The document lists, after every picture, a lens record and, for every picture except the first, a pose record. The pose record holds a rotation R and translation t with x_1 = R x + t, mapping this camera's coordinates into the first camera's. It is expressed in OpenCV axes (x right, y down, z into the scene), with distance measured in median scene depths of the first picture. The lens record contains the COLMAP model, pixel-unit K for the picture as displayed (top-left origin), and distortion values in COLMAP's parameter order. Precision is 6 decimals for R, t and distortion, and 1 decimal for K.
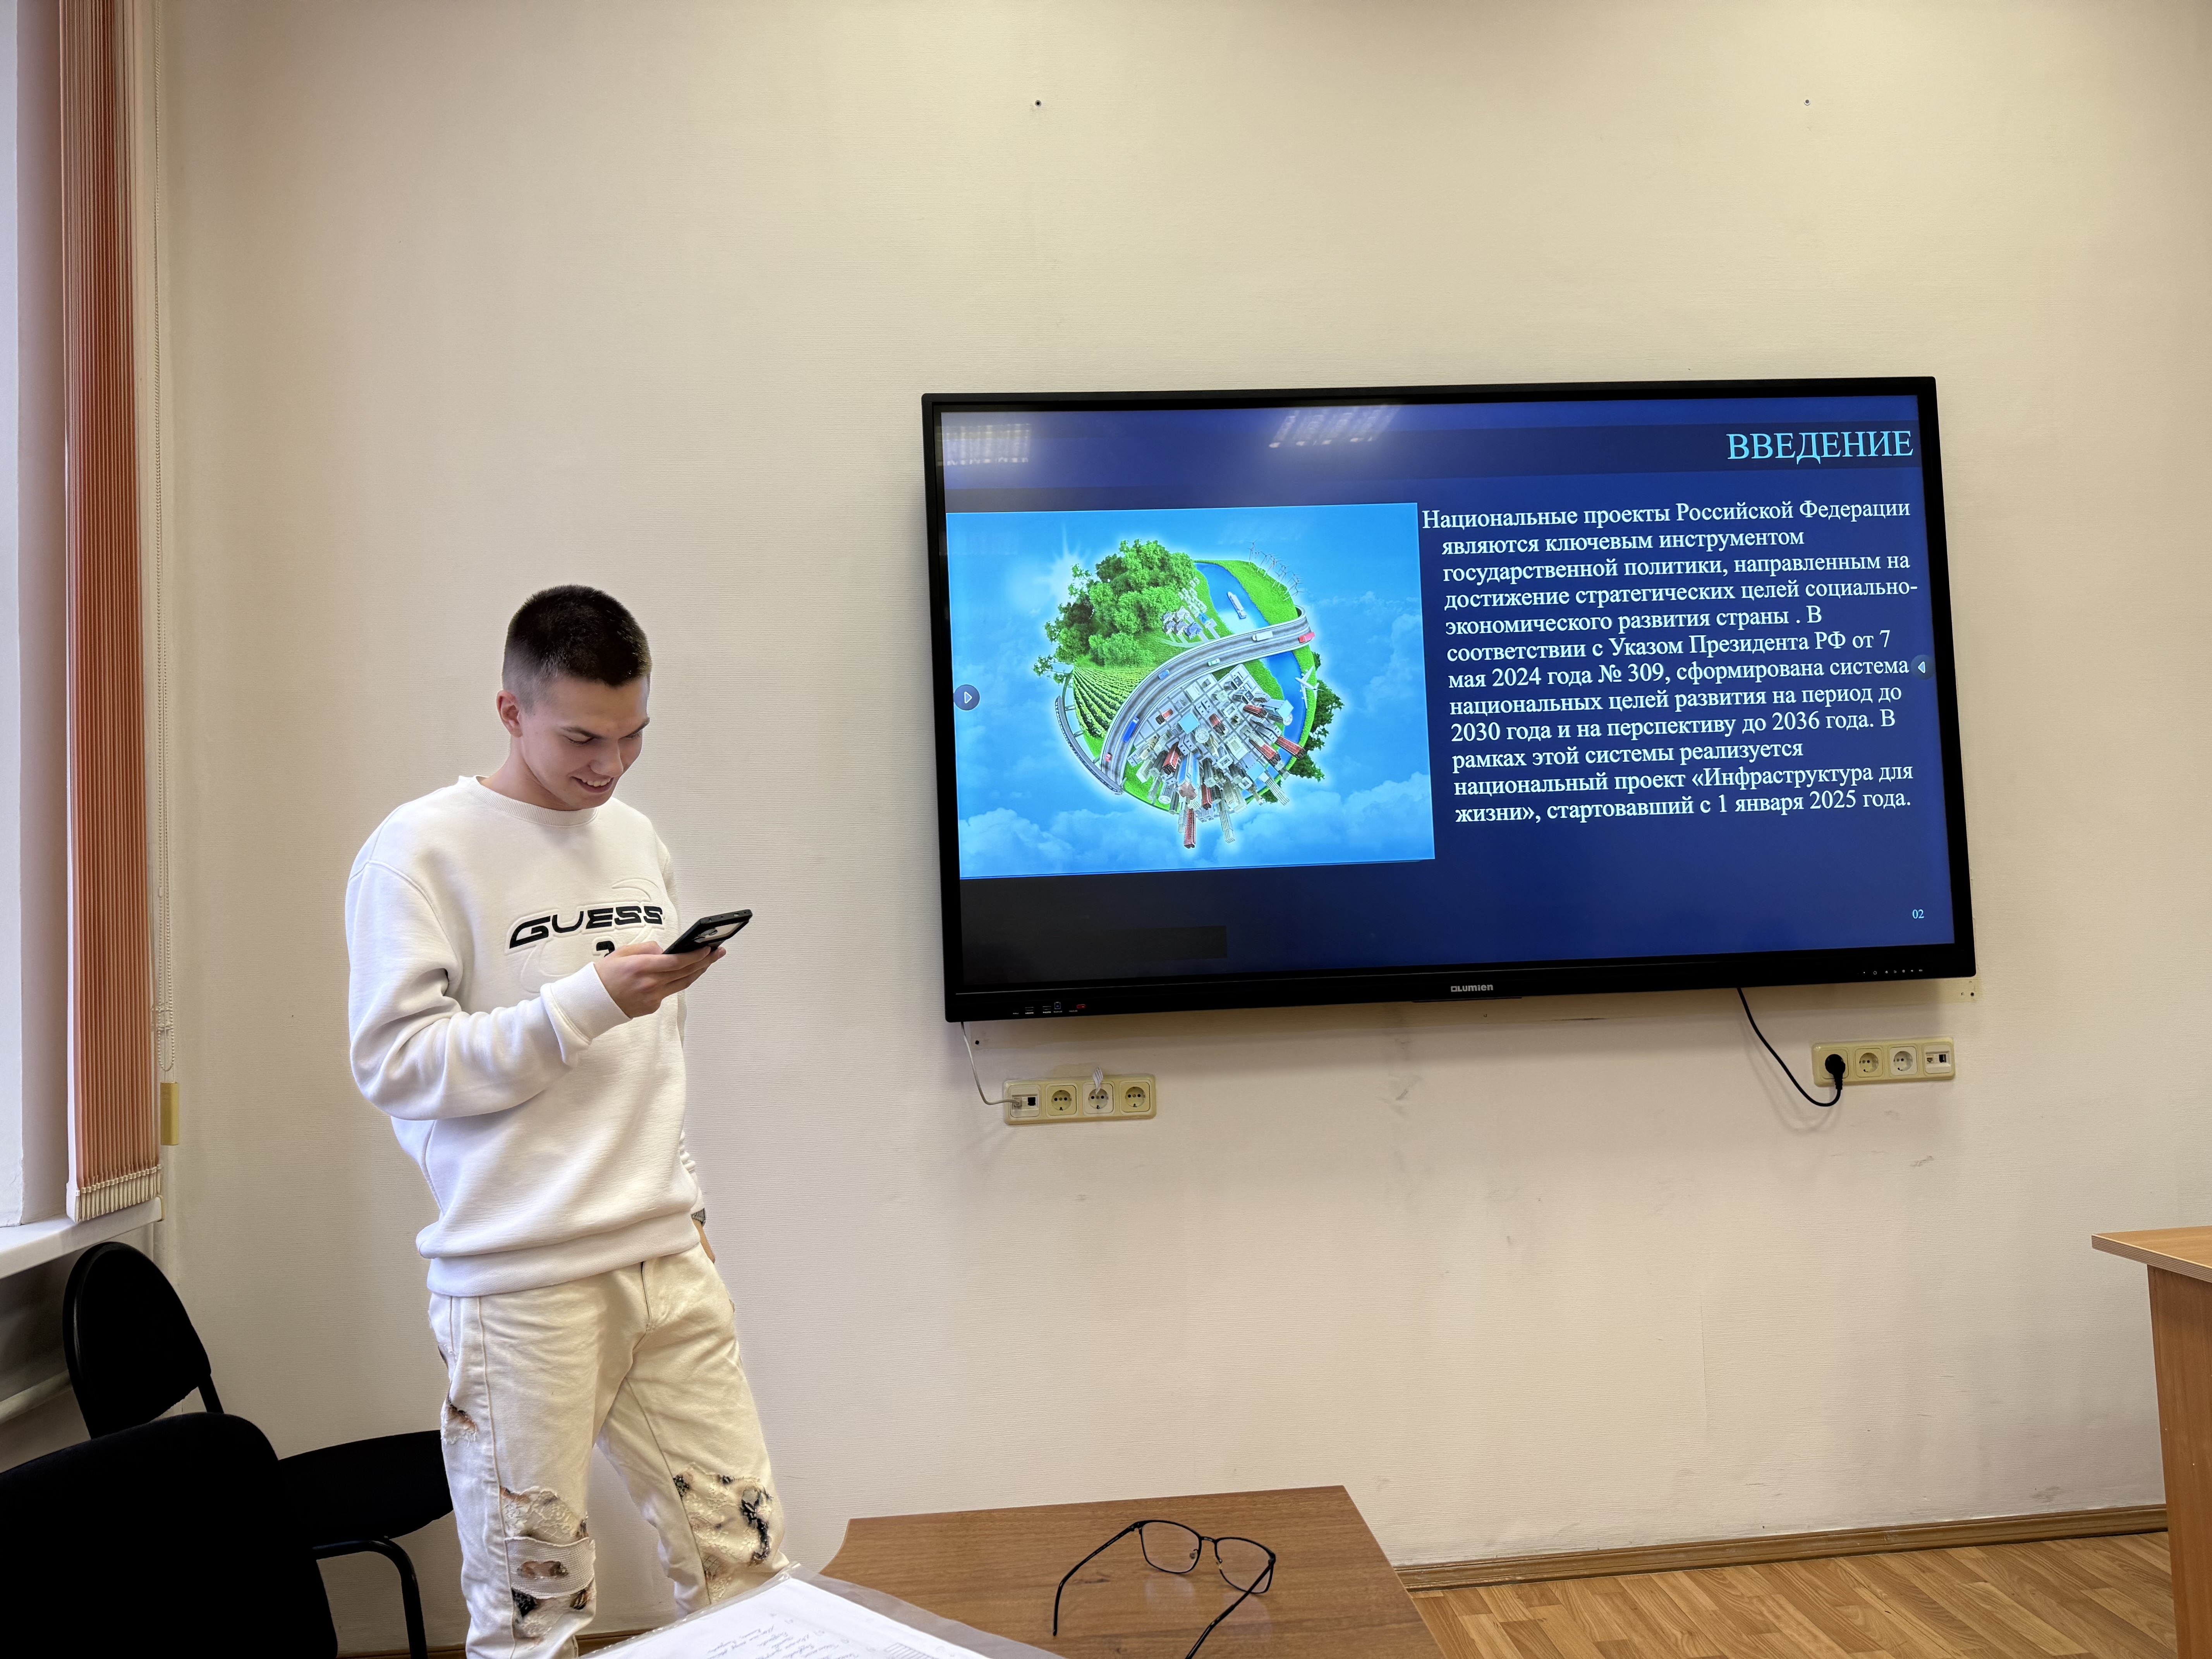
lens RADIAL K [[1624.0, 0, 1106.0], [0, 1624.0, 829.5], [0, 0, 1]] dist [-0.021992, -0.003433]
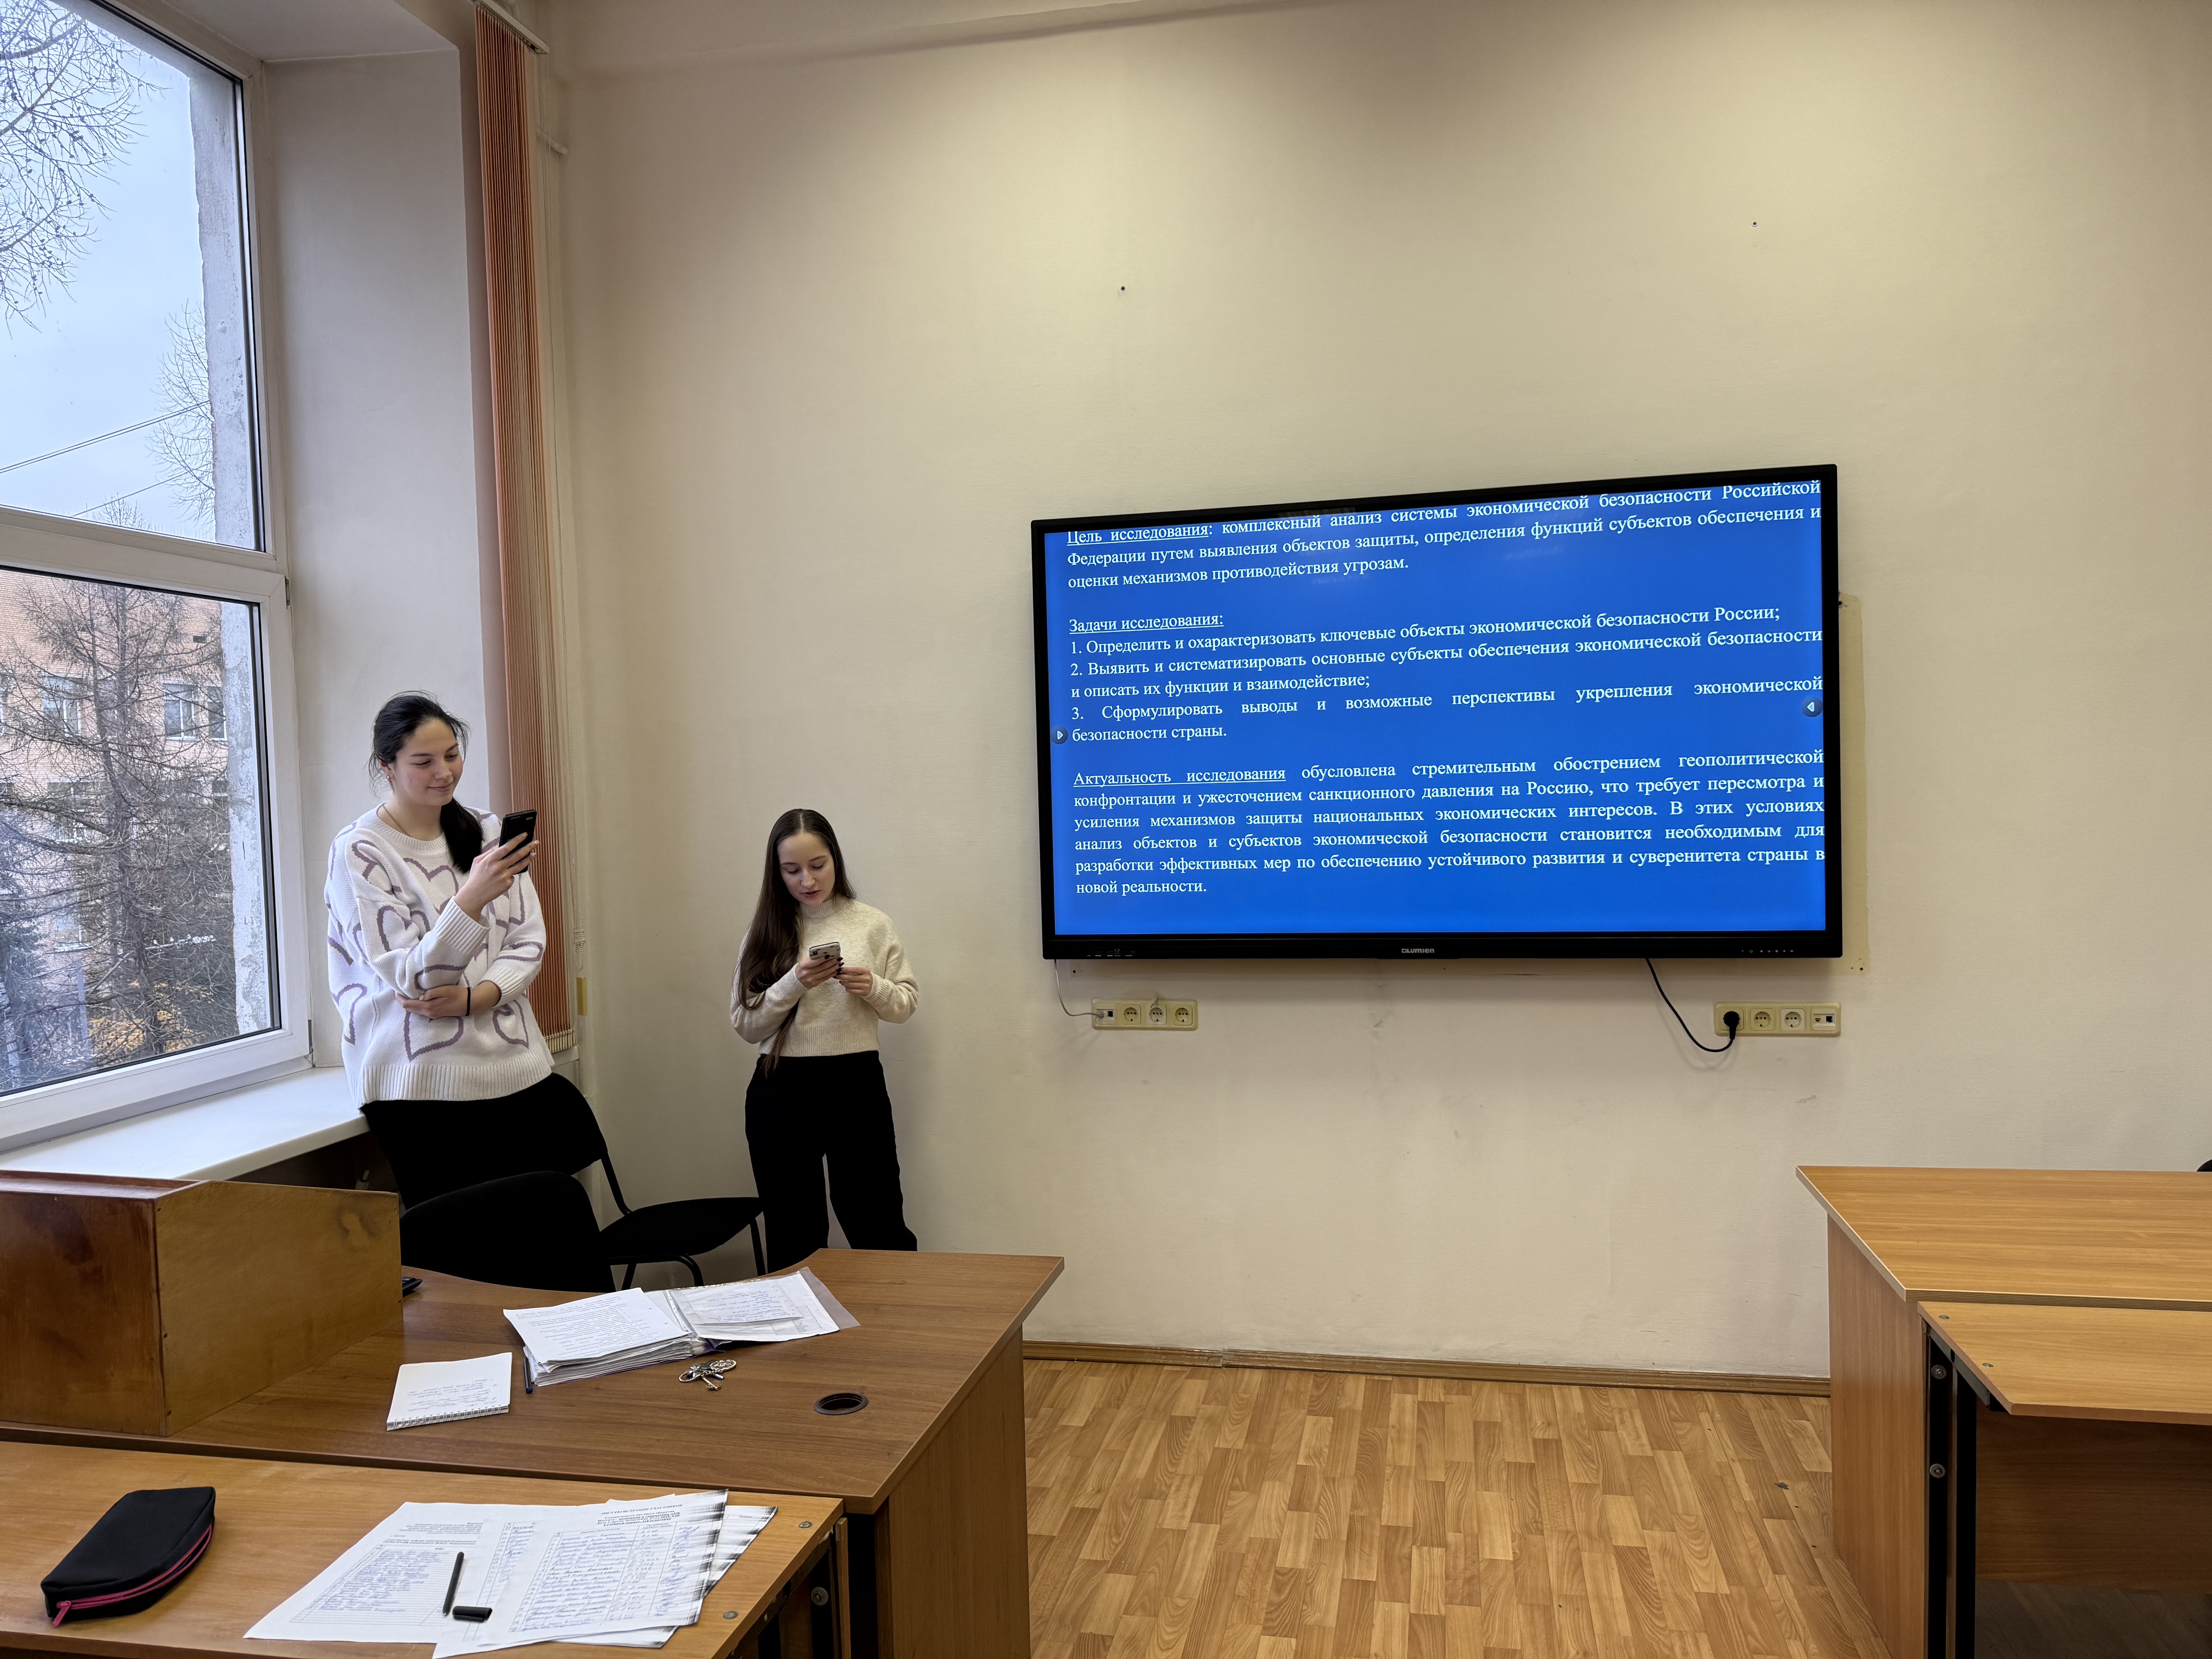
lens RADIAL K [[1586.8, 0, 1063.6], [0, 1586.8, 837.4], [0, 0, 1]] dist [-0.039176, -0.005519]
pose [[0.952219, 0.023478, -0.304513, 0.338556], [0.005096, 0.995681, 0.092702, -0.118896], [0.305374, -0.089825, 0.947986, -0.333055]]
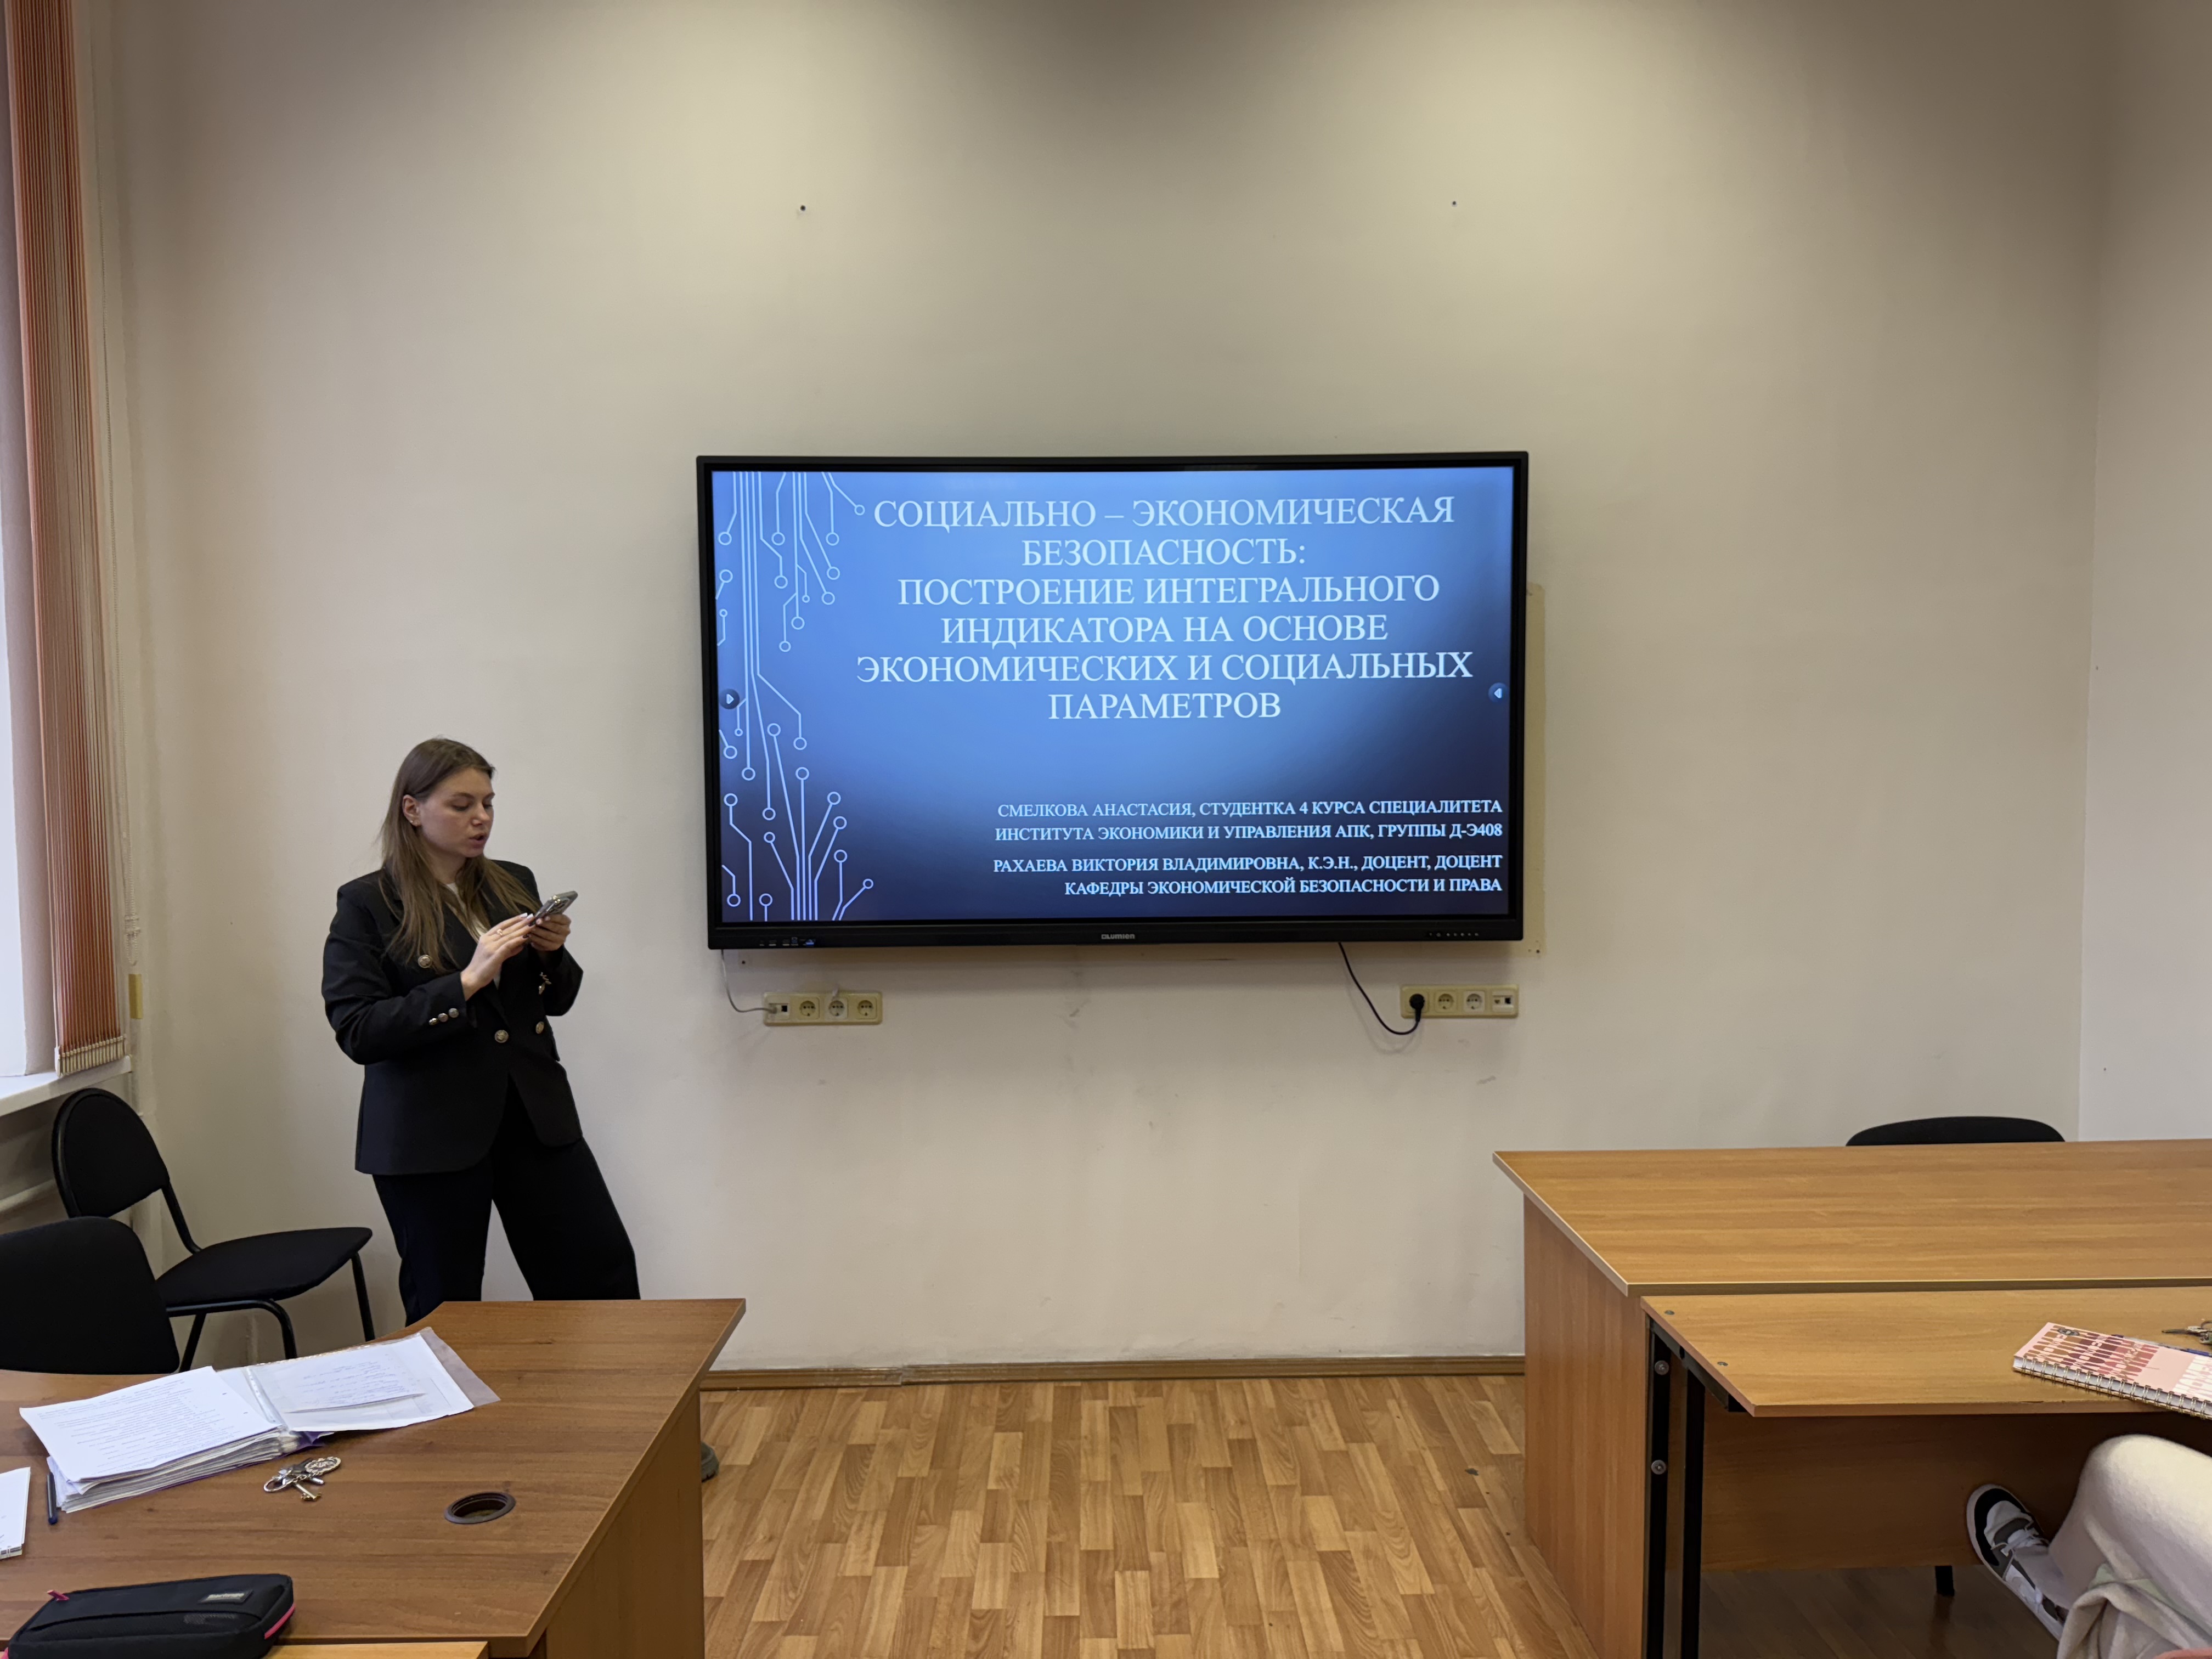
lens RADIAL K [[1589.1, 0, 1106.0], [0, 1589.1, 829.5], [0, 0, 1]] dist [-0.012732, -0.009071]
pose [[0.997714, 0.034899, -0.057877, 0.286400], [-0.028923, 0.994460, 0.101054, -0.113117], [0.061083, -0.099149, 0.993196, -0.250368]]
